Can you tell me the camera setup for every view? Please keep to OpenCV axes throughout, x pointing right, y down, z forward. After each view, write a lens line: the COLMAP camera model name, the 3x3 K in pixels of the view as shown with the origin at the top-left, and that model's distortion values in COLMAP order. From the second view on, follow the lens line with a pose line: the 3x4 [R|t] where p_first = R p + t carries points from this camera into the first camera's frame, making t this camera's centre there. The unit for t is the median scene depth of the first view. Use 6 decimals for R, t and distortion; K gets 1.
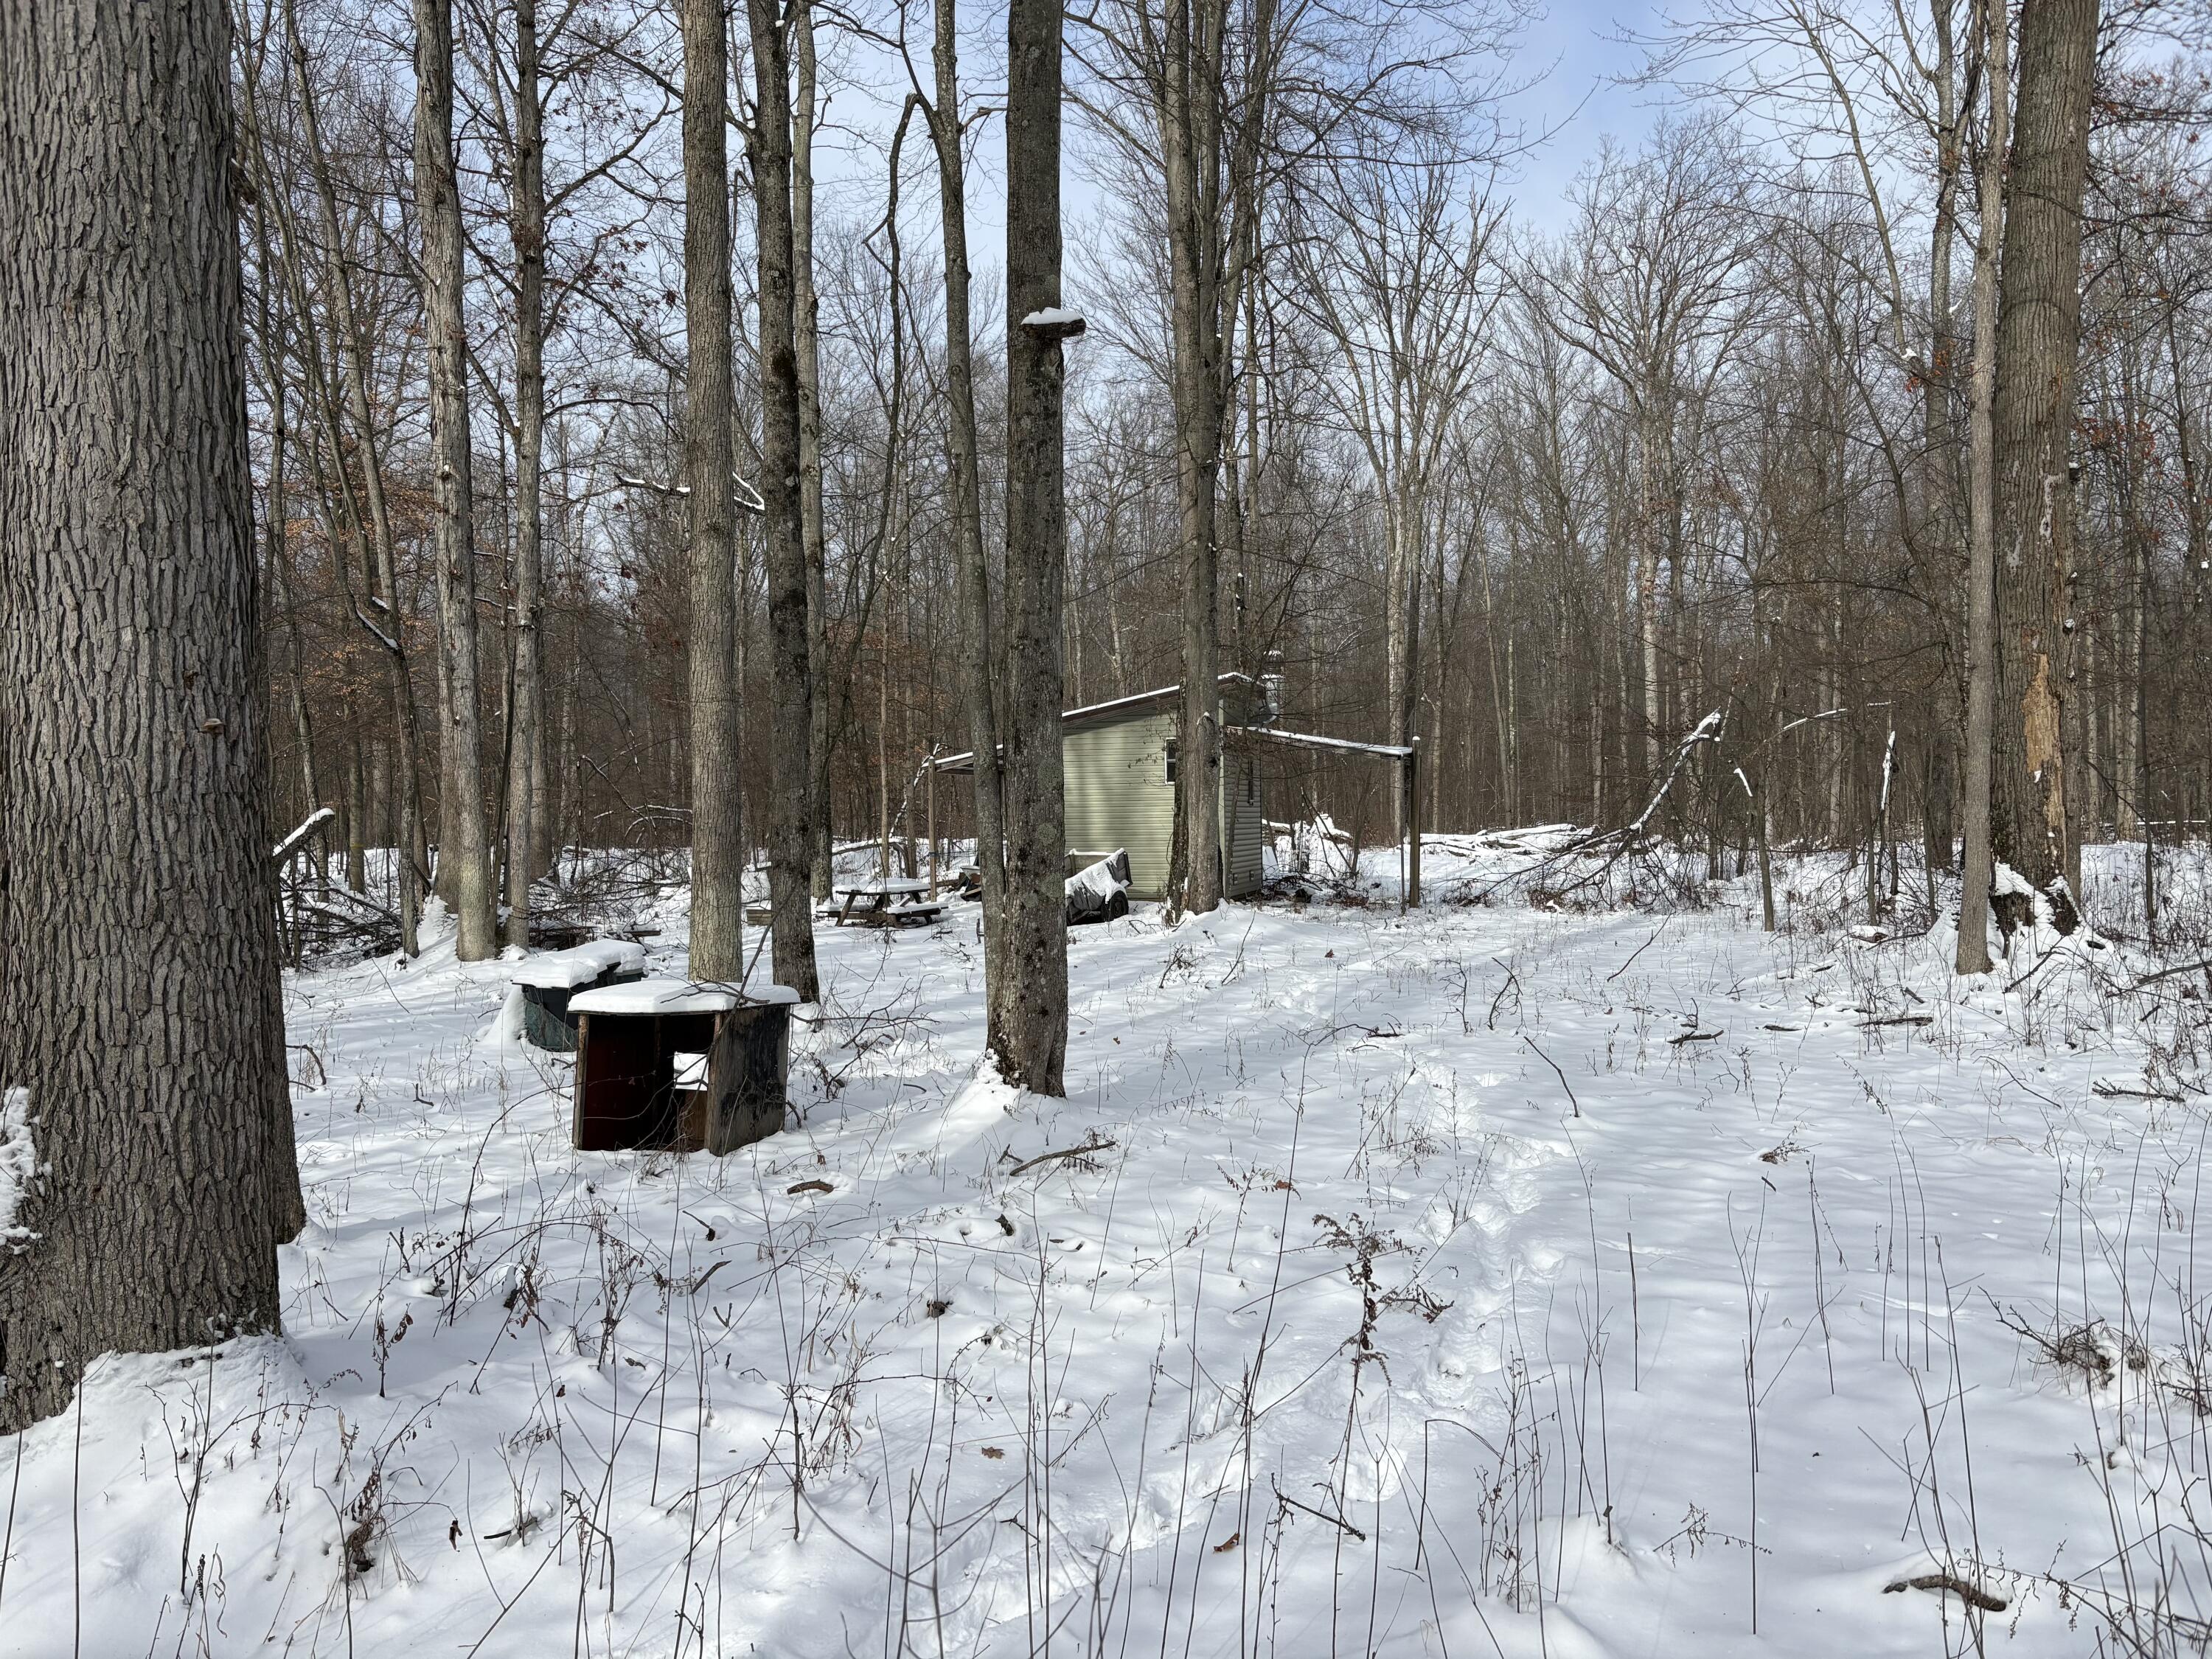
lens RADIAL K [[1673.4, 0, 1109.4], [0, 1673.4, 839.5], [0, 0, 1]] dist [0.037871, -0.032424]
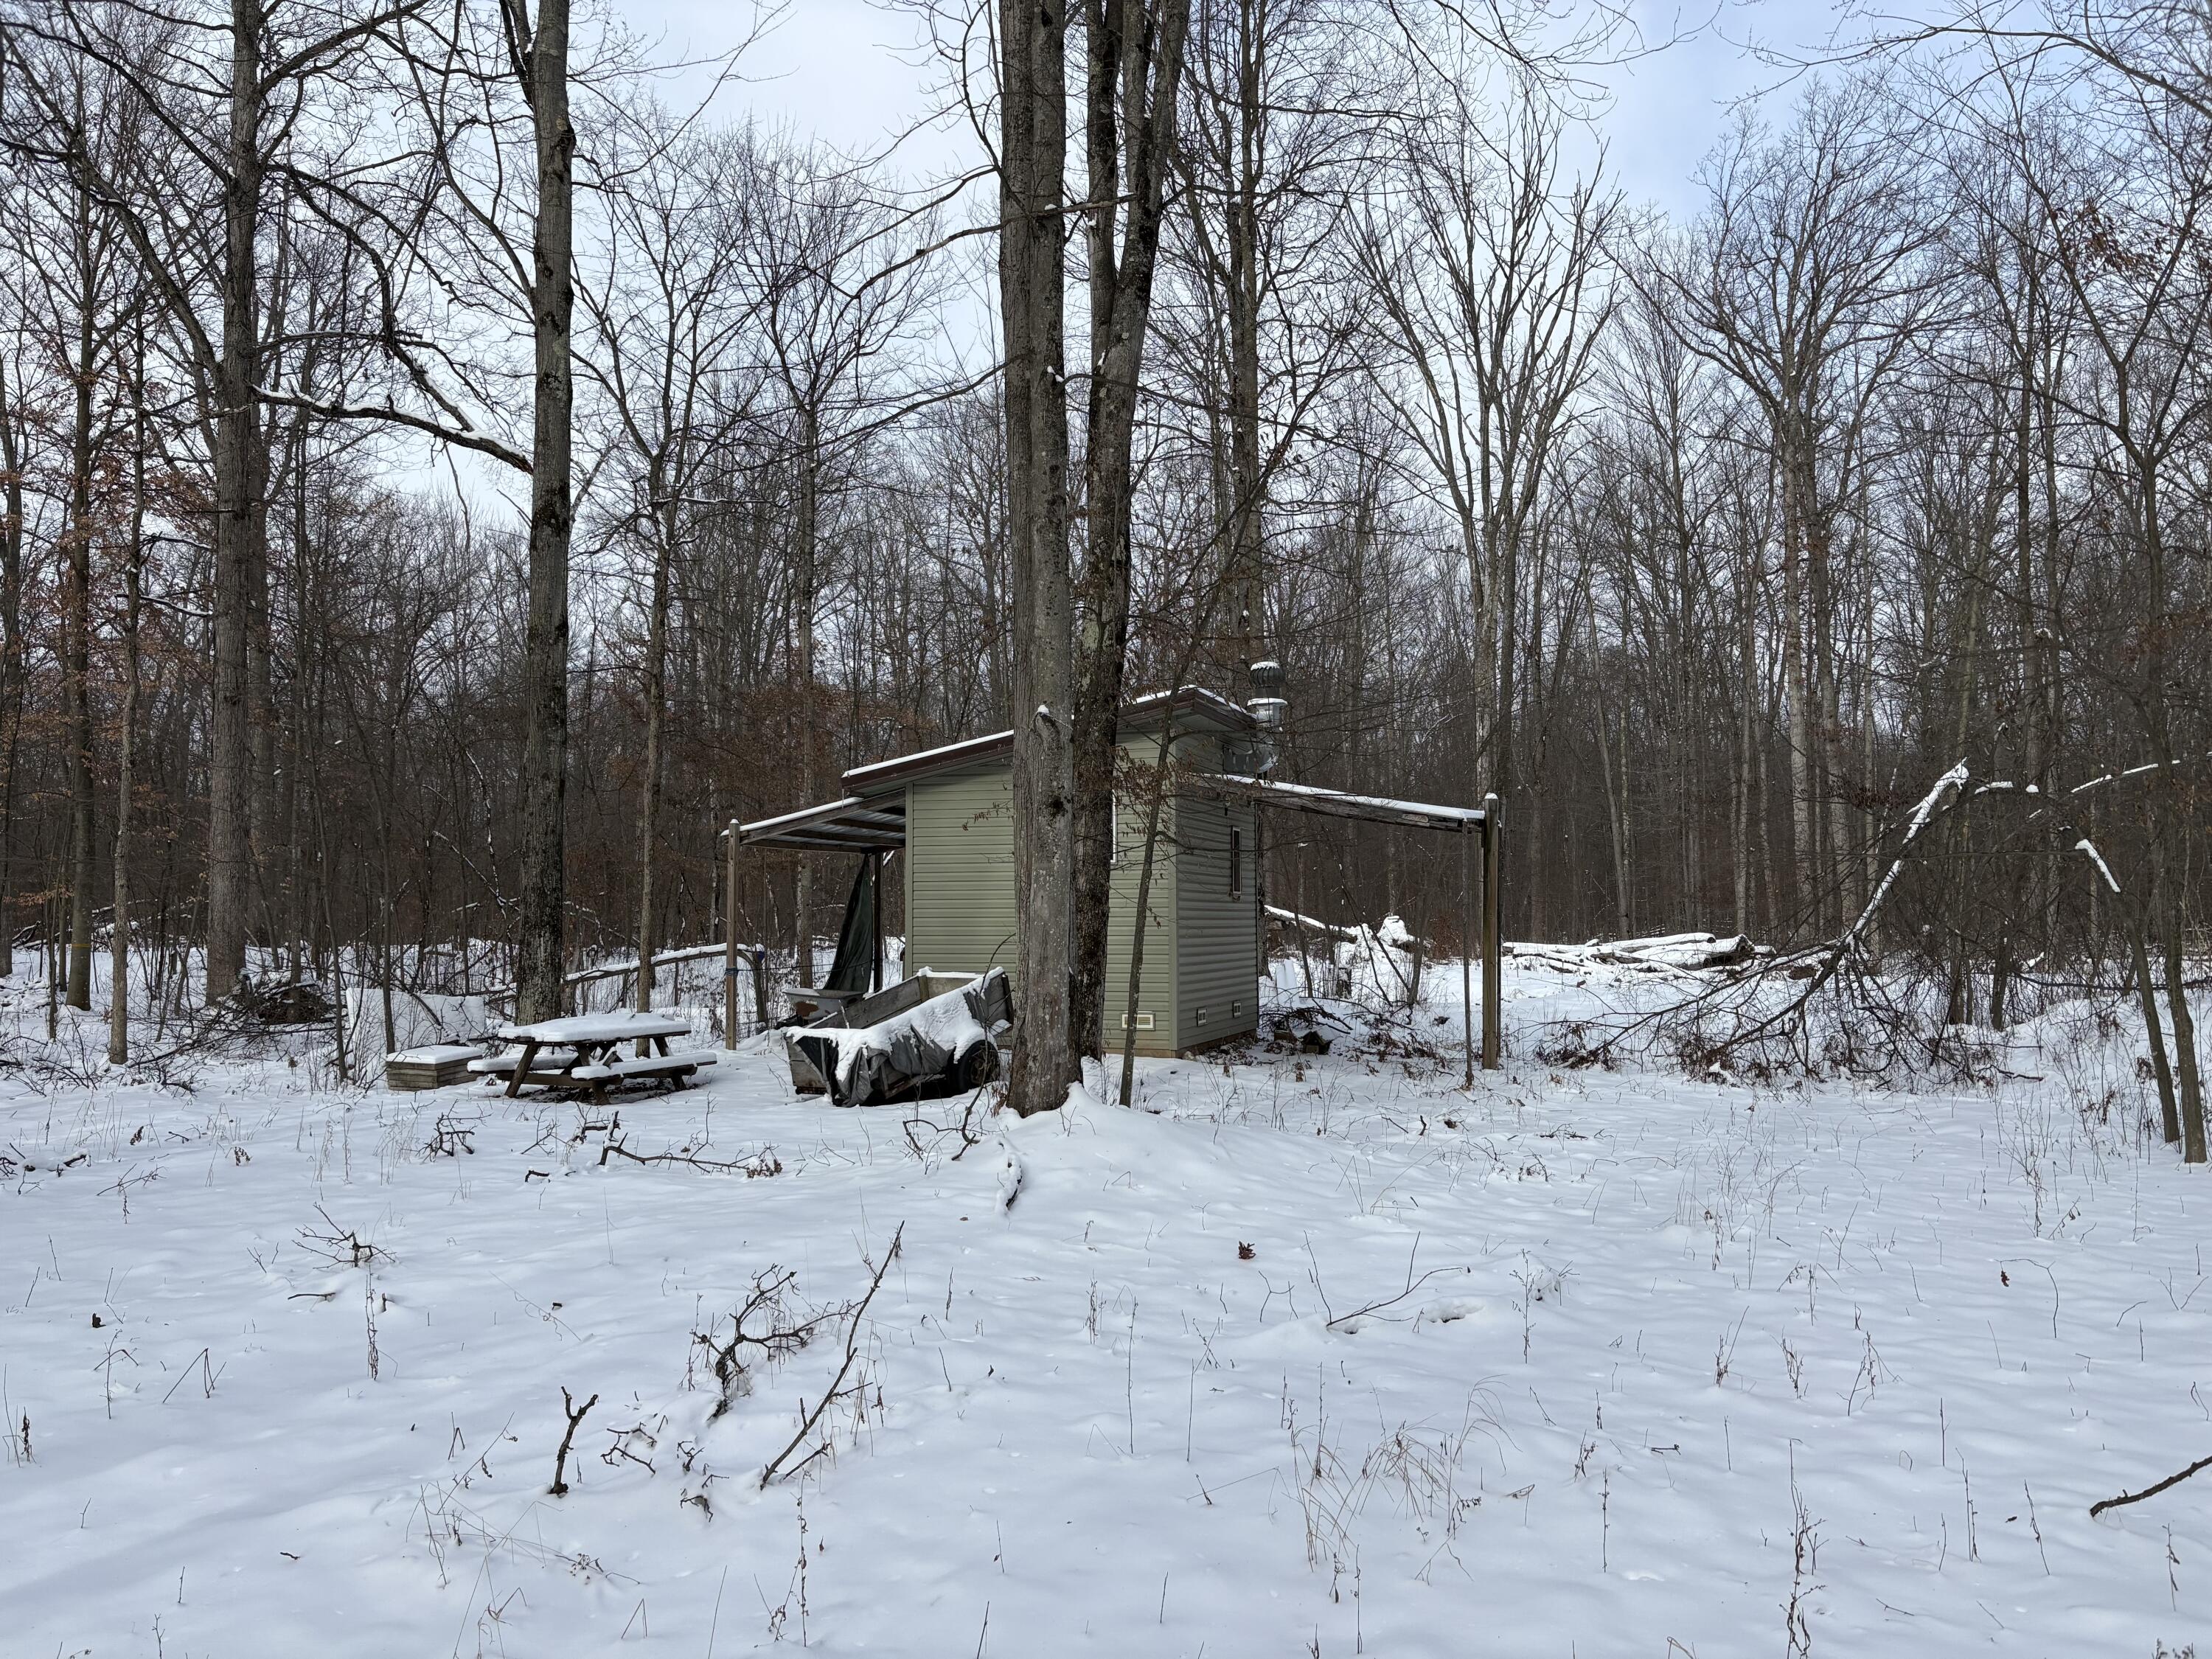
lens RADIAL K [[1673.4, 0, 1113.1], [0, 1673.4, 841.0], [0, 0, 1]] dist [0.037871, -0.032424]
pose [[0.998429, 0.008589, -0.055369, 0.089485], [-0.011826, 0.998223, -0.058406, -0.006281], [0.054769, 0.058969, 0.996756, 0.430756]]
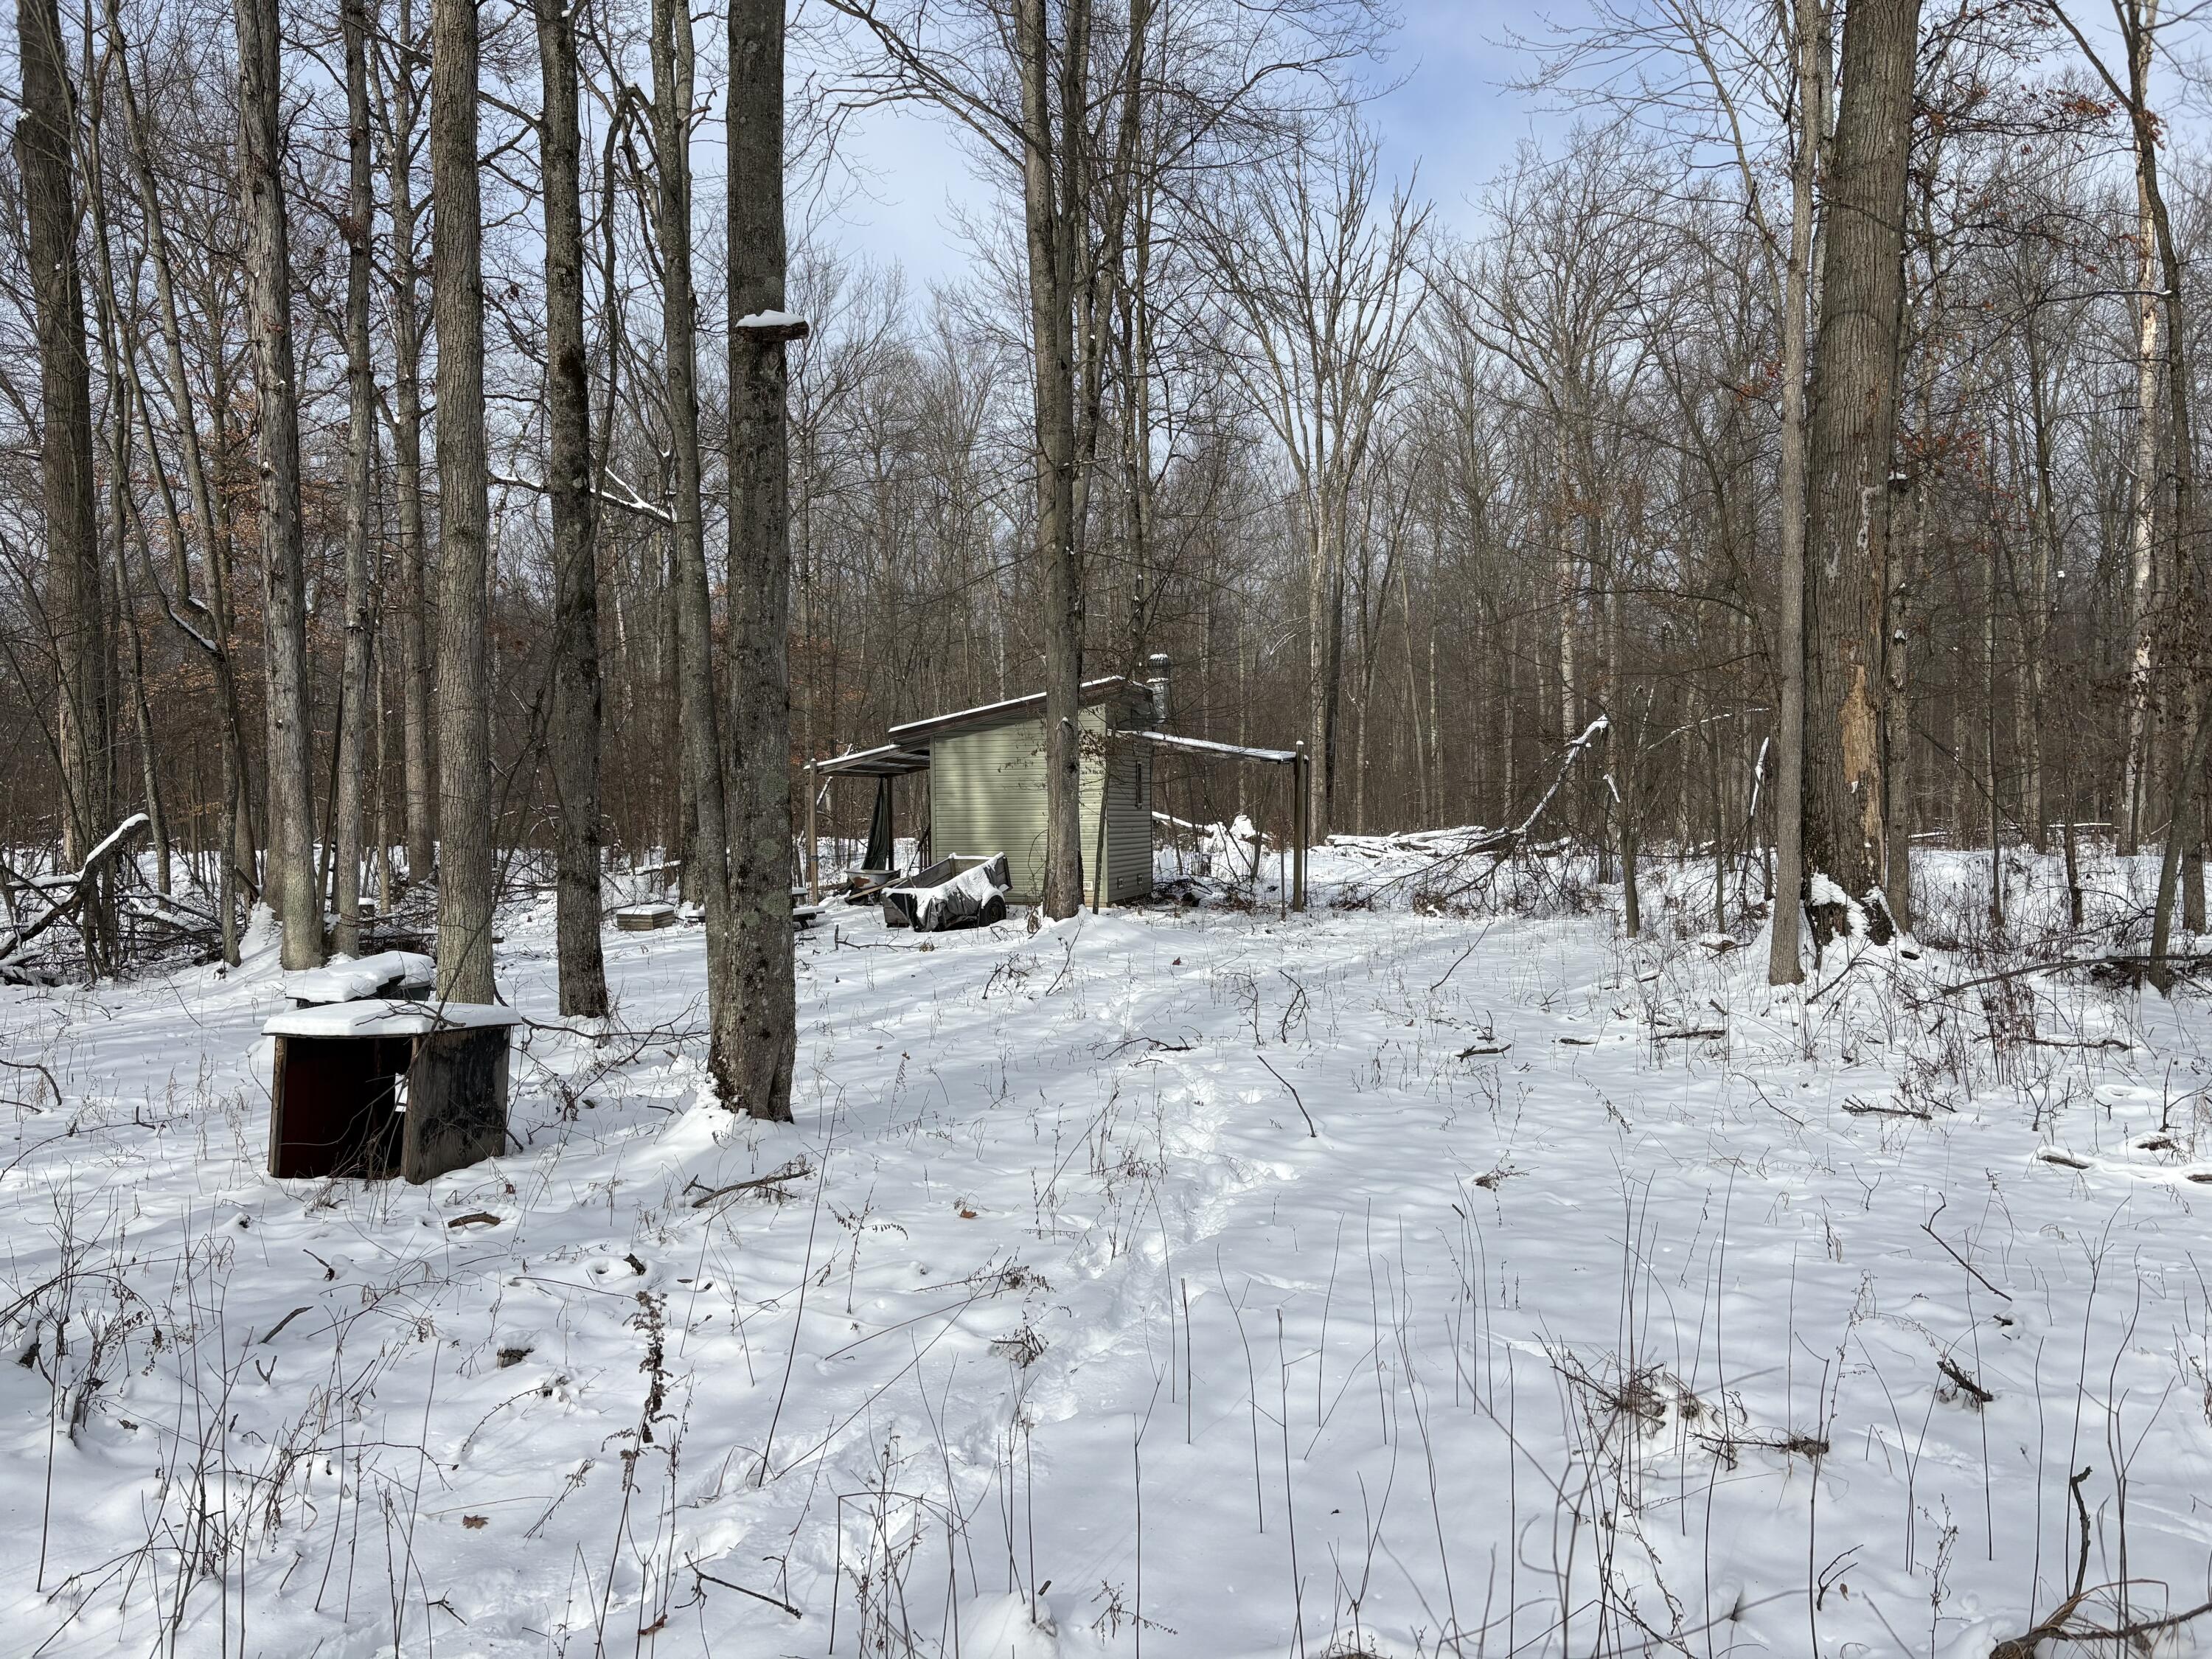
lens RADIAL K [[1673.4, 0, 1103.0], [0, 1673.4, 840.3], [0, 0, 1]] dist [0.037871, -0.032424]
pose [[0.999637, 0.001721, 0.026897, 0.044975], [-0.001758, 0.999998, 0.001377, -0.003746], [-0.026894, -0.001424, 0.999637, 0.006917]]
